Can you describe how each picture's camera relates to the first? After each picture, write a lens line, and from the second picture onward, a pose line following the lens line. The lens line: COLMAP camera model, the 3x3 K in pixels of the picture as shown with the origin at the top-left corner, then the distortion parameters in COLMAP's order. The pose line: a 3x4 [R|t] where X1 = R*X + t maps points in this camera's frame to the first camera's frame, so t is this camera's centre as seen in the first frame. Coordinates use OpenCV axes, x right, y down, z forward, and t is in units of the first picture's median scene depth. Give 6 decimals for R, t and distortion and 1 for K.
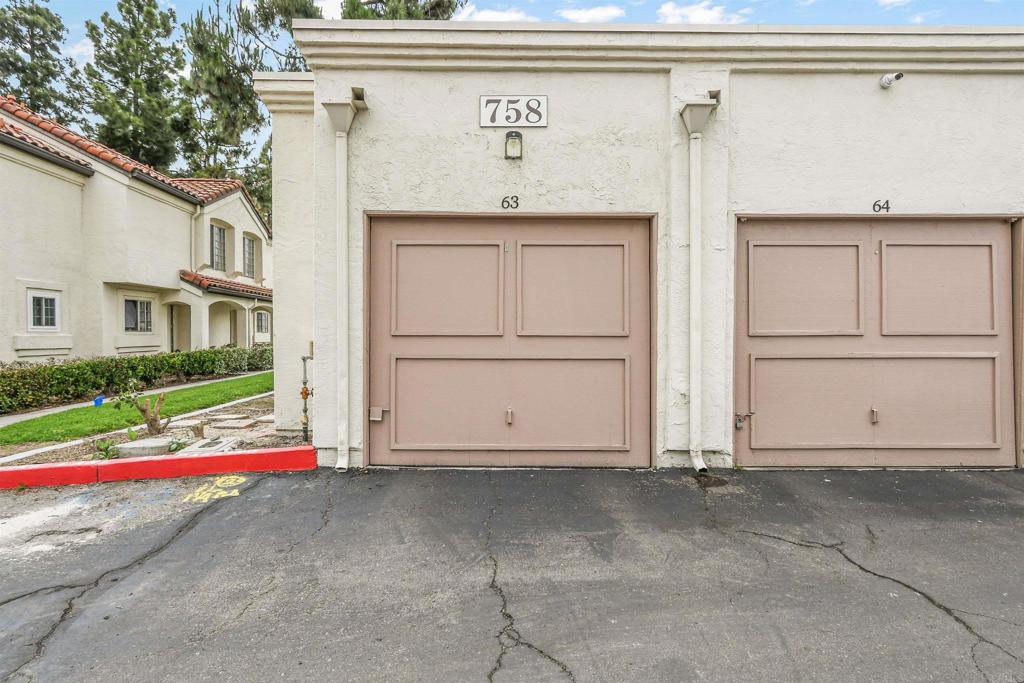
lens RADIAL K [[520.3, 0, 510.8], [0, 520.3, 343.7], [0, 0, 1]] dist [0.000796, 0.000176]
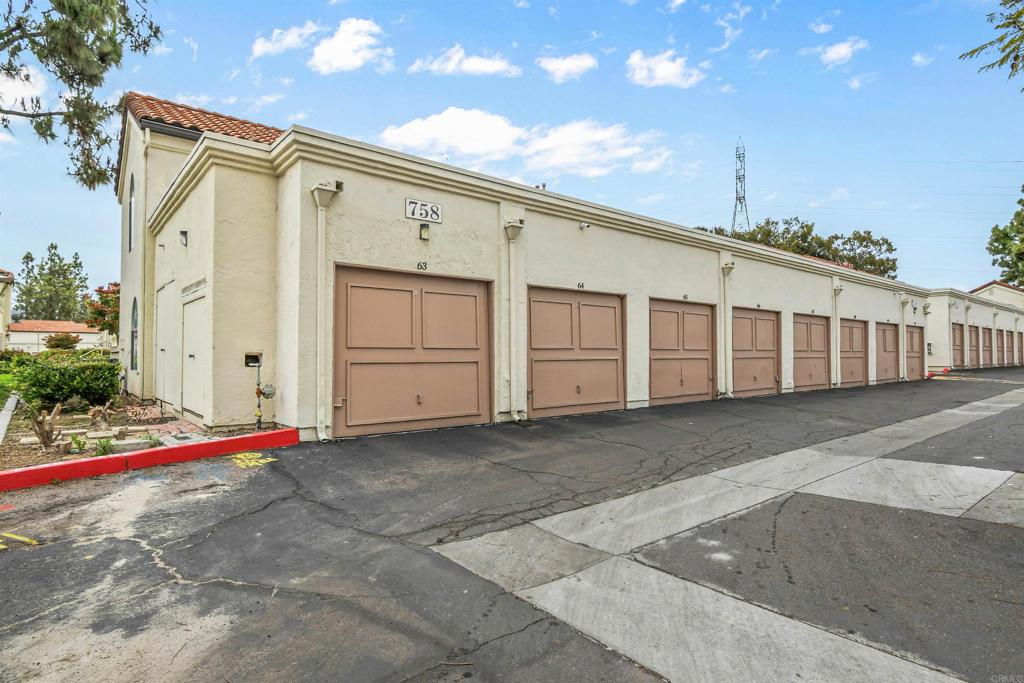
lens RADIAL K [[520.3, 0, 513.1], [0, 520.3, 350.8], [0, 0, 1]] dist [-0.007270, 0.000454]
pose [[0.782917, 0.001047, 0.622125, -0.789011], [0.013113, 0.999749, -0.018184, 0.026399], [-0.621987, 0.022395, 0.782707, -0.441792]]
